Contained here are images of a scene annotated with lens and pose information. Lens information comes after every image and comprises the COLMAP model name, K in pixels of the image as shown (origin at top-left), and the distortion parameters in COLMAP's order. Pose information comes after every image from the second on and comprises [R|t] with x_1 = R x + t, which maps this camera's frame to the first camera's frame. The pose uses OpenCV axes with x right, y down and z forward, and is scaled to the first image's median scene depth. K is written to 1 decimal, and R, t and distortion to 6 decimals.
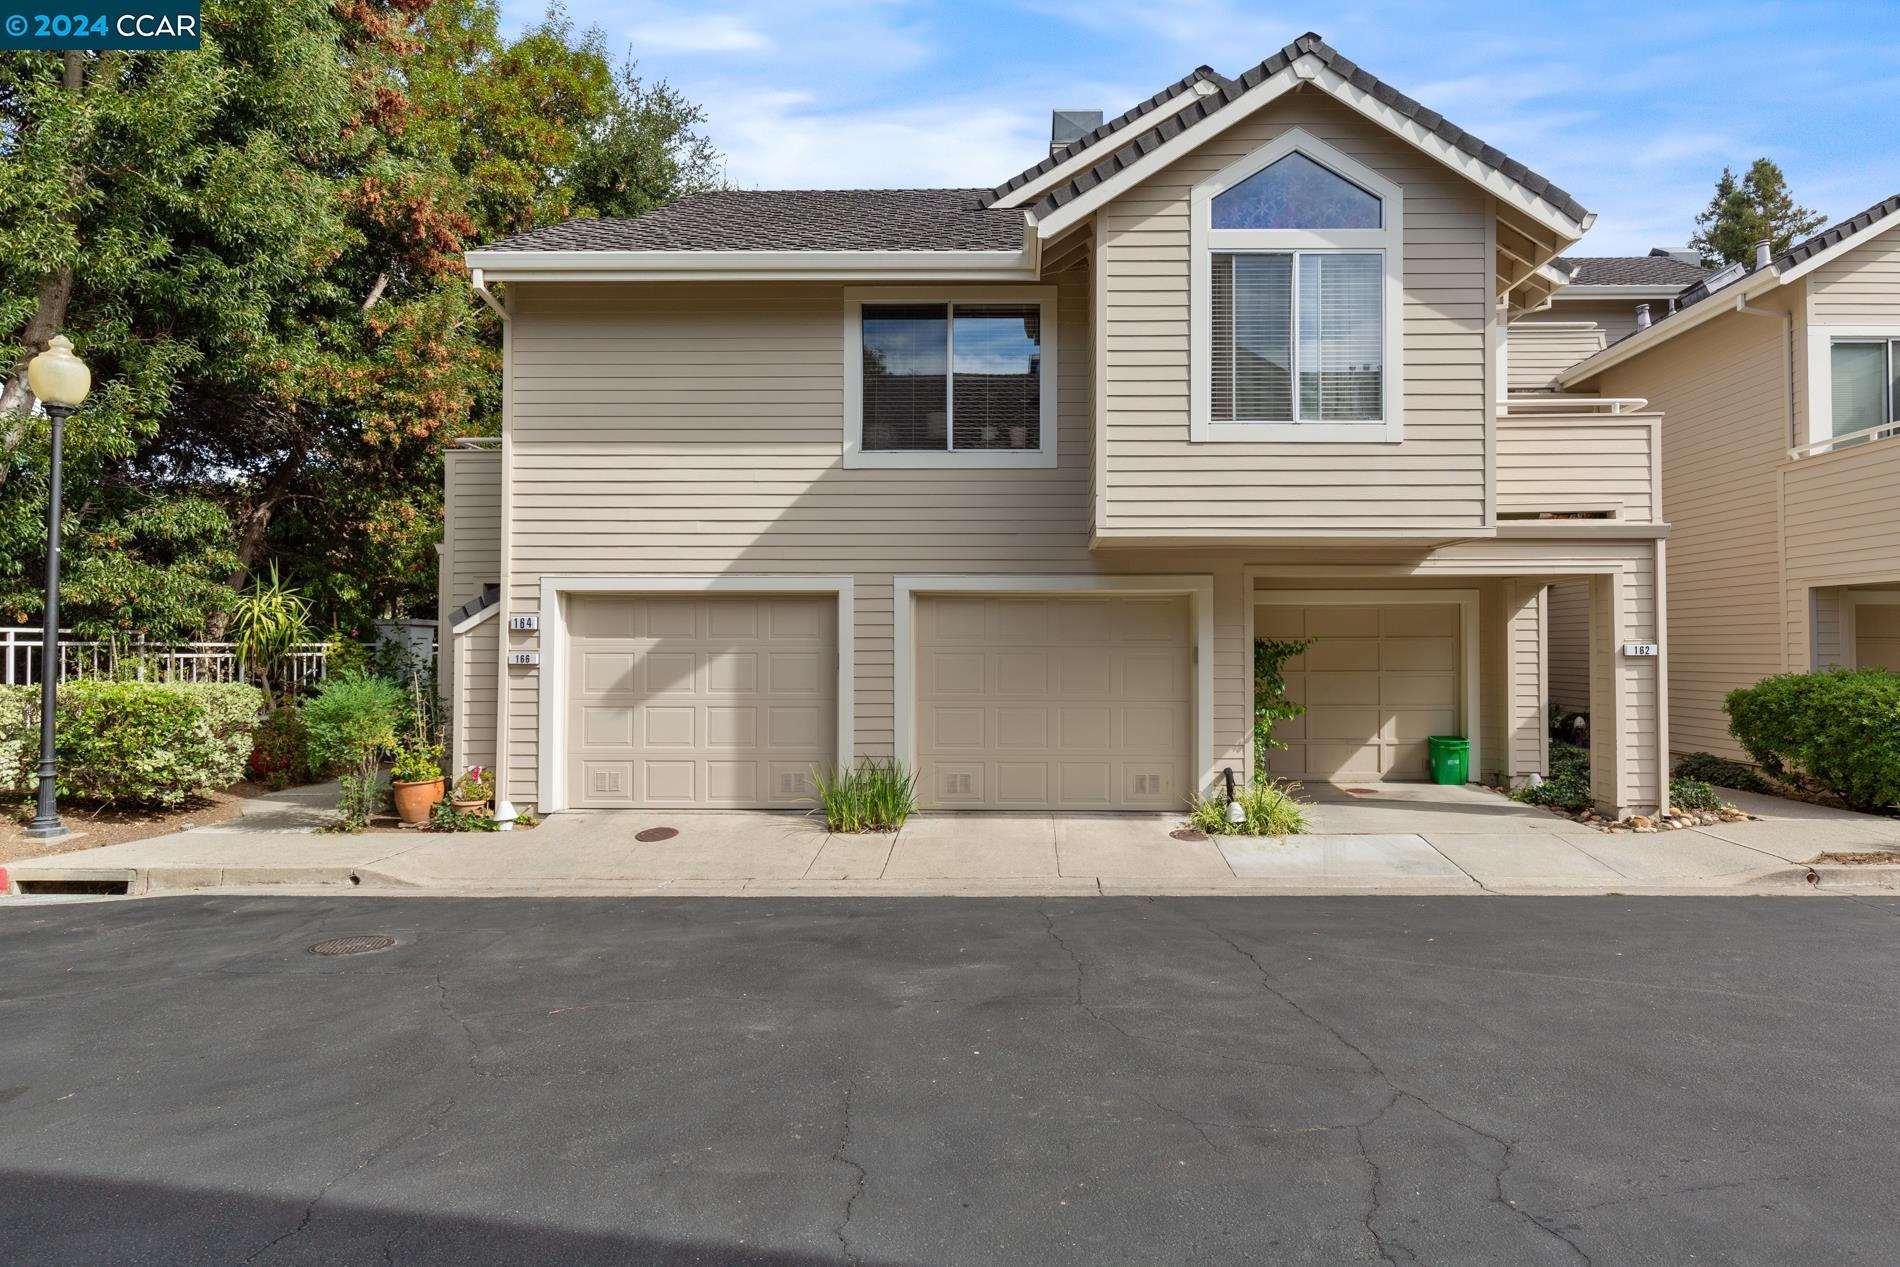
lens RADIAL K [[1083.0, 0, 953.2], [0, 1083.0, 628.0], [0, 0, 1]] dist [0.001903, 0.001952]
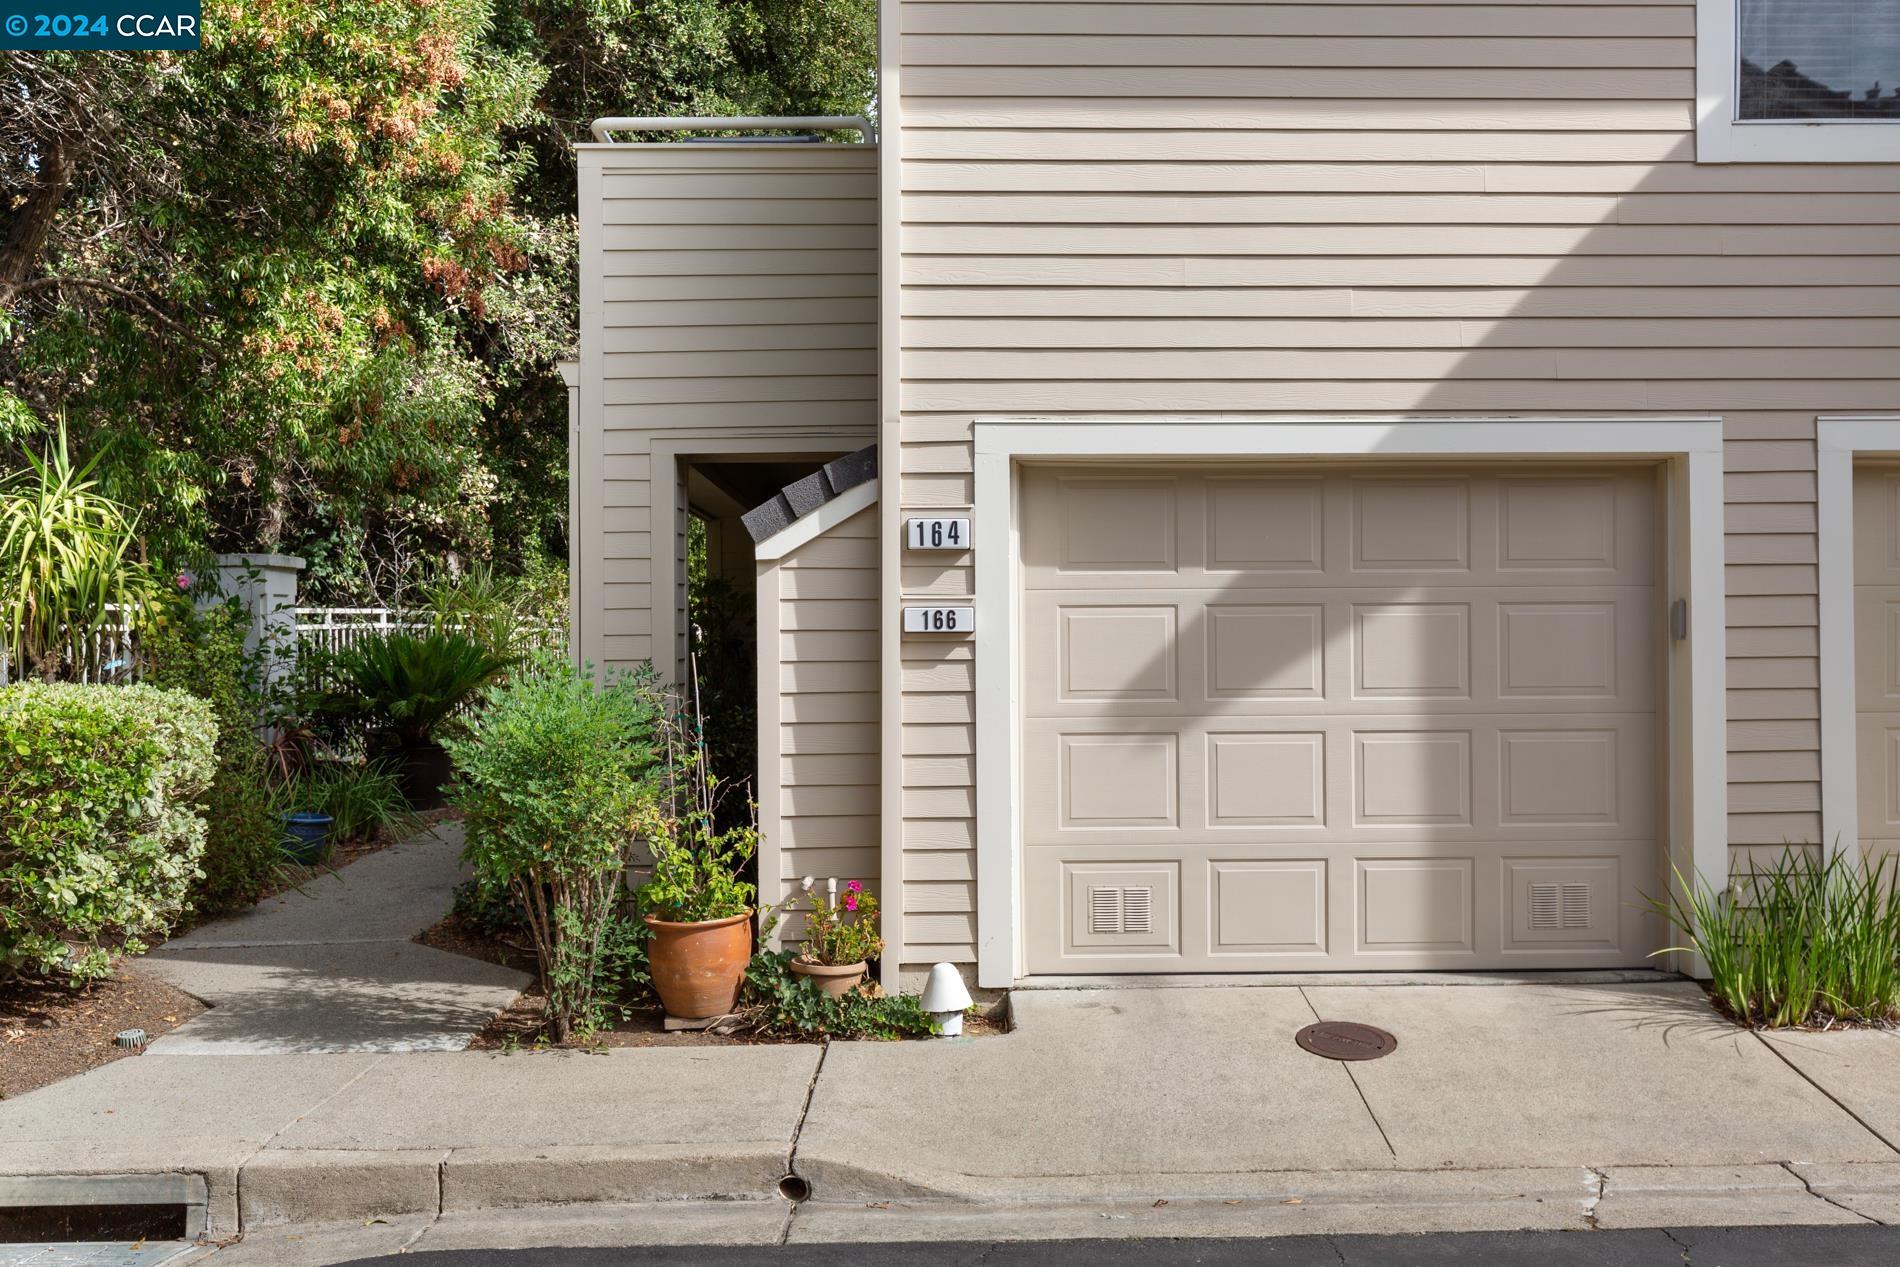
lens RADIAL K [[1934.7, 0, 949.9], [0, 1934.7, 638.8], [0, 0, 1]] dist [0.013167, 0.000000]
pose [[0.998590, -0.007189, 0.052587, -0.428916], [0.005984, 0.999717, 0.023040, 0.018587], [-0.052738, -0.022693, 0.998351, 0.256857]]
